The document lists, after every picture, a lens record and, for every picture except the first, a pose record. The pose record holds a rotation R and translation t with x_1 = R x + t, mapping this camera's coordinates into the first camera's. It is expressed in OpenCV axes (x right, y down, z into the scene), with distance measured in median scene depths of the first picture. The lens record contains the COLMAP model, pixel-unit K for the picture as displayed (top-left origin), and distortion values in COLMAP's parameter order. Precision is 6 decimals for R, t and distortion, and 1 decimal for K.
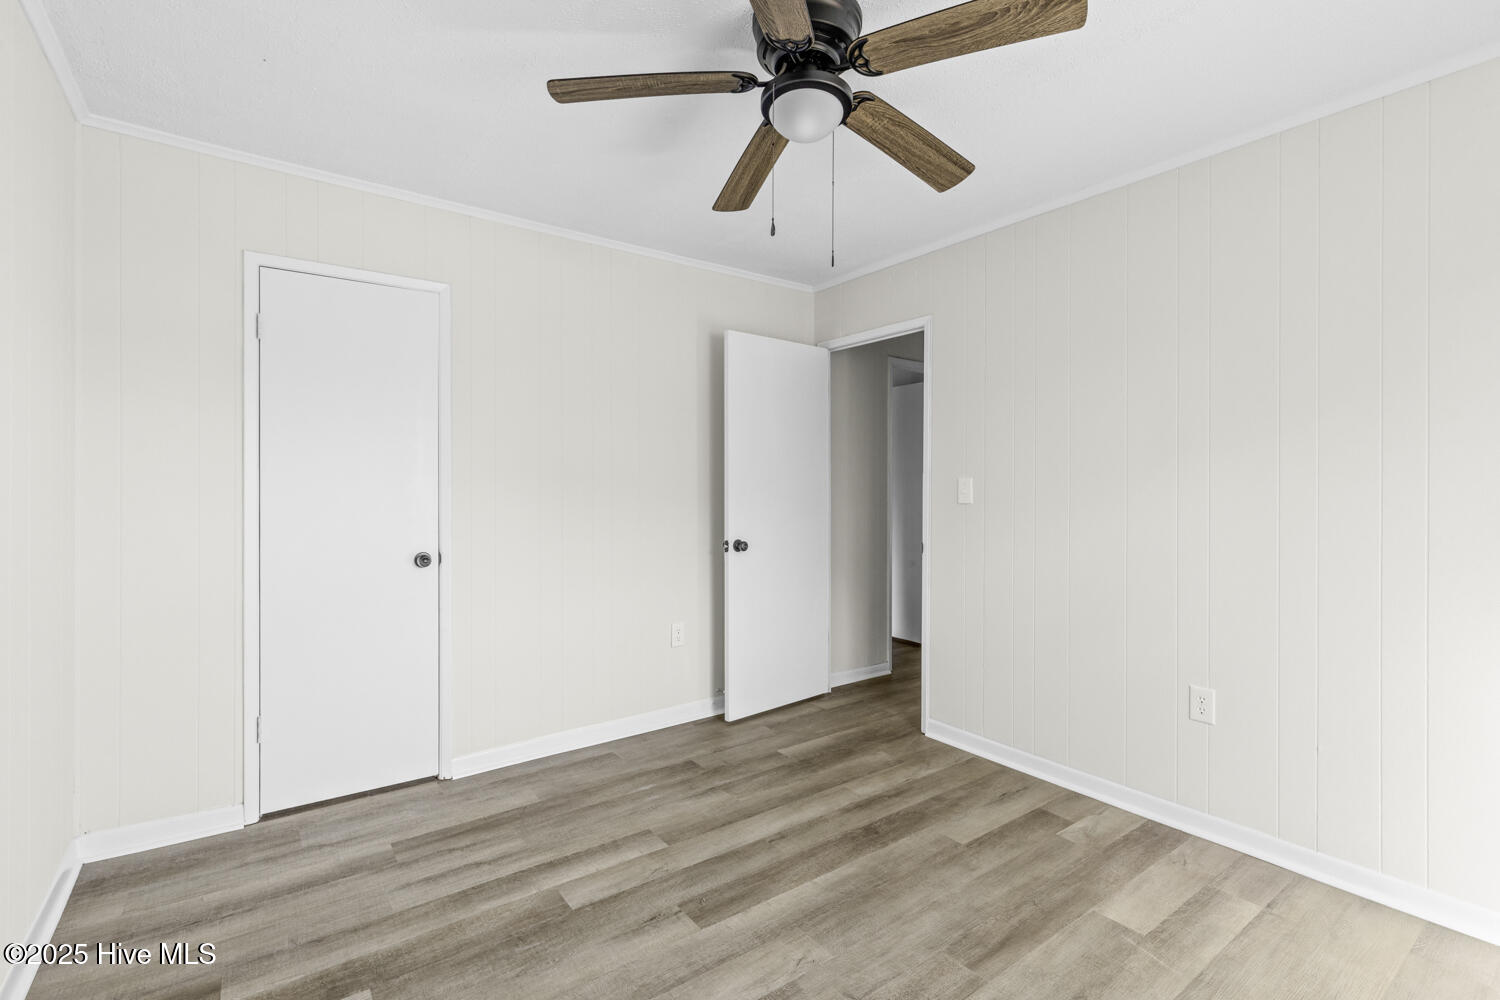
lens RADIAL K [[682.6, 0, 749.5], [0, 682.6, 495.8], [0, 0, 1]] dist [0.004045, 0.000264]
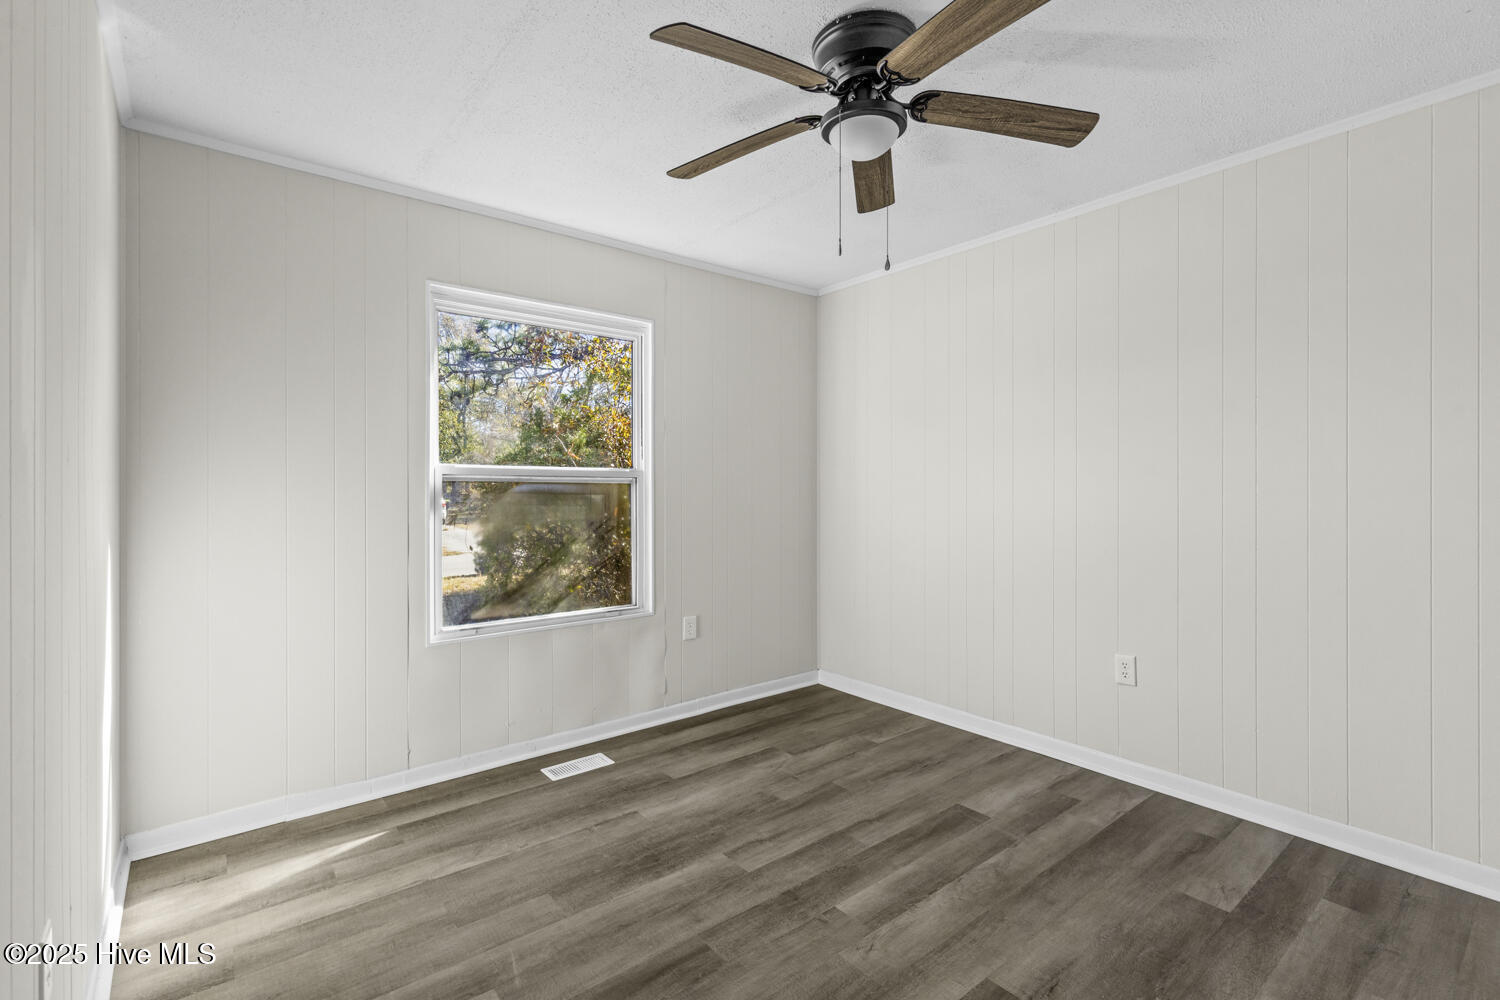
lens RADIAL K [[682.6, 0, 752.6], [0, 682.6, 492.0], [0, 0, 1]] dist [0.004045, 0.000264]
pose [[-0.998835, -0.000058, -0.048260, 0.295680], [-0.000222, 0.999994, 0.003403, -0.004852], [0.048260, 0.003410, -0.998829, 1.984334]]
